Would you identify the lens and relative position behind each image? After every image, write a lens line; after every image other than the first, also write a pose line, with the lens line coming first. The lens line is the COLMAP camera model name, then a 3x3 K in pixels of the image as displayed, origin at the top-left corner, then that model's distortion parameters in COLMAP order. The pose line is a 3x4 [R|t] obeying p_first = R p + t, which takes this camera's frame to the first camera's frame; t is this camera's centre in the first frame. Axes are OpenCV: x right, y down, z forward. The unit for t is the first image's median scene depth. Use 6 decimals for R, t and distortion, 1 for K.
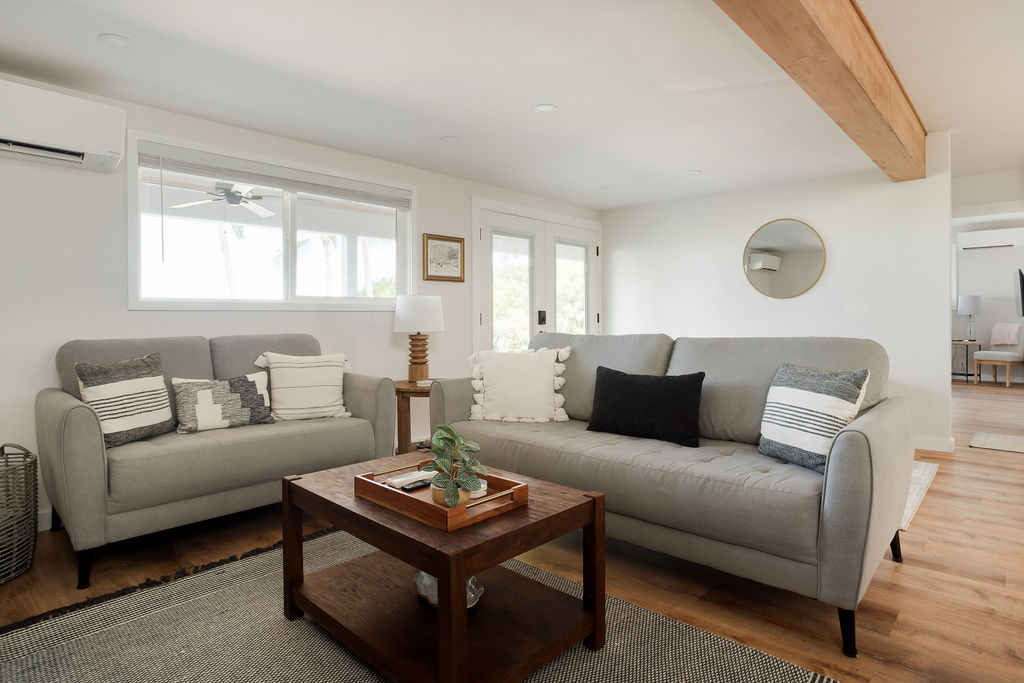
lens RADIAL K [[545.5, 0, 511.6], [0, 545.5, 316.8], [0, 0, 1]] dist [-0.000181, 0.001104]
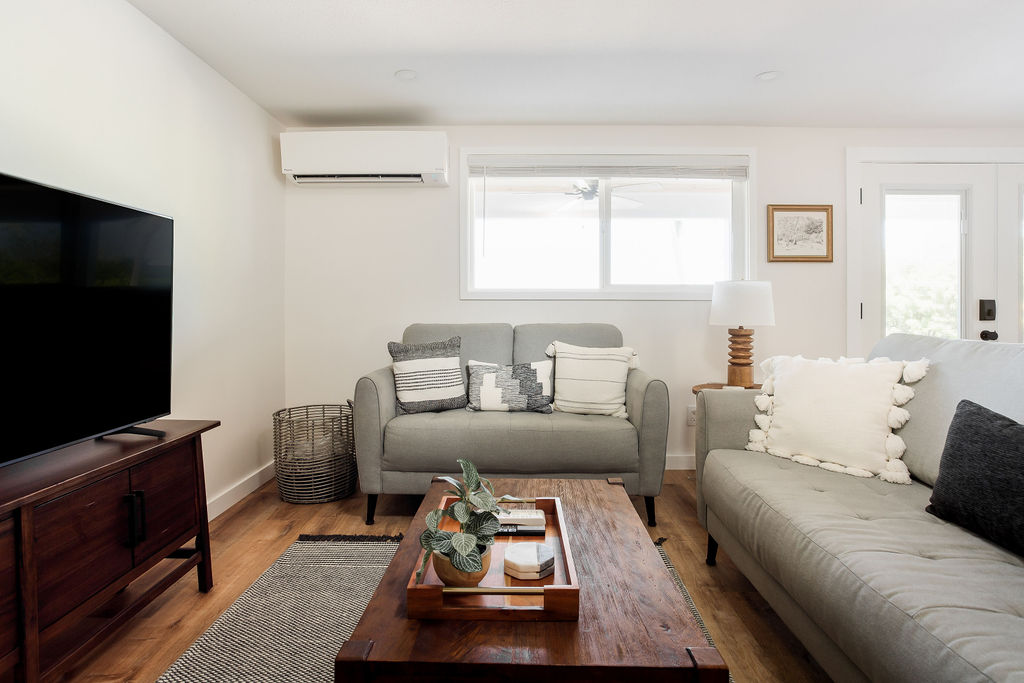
lens RADIAL K [[525.5, 0, 514.9], [0, 525.5, 305.4], [0, 0, 1]] dist [-0.056789, 0.046779]
pose [[0.697372, 0.005687, -0.716687, 0.197030], [-0.007035, 0.999975, 0.001090, -0.001522], [0.716675, 0.004282, 0.697394, 0.284095]]
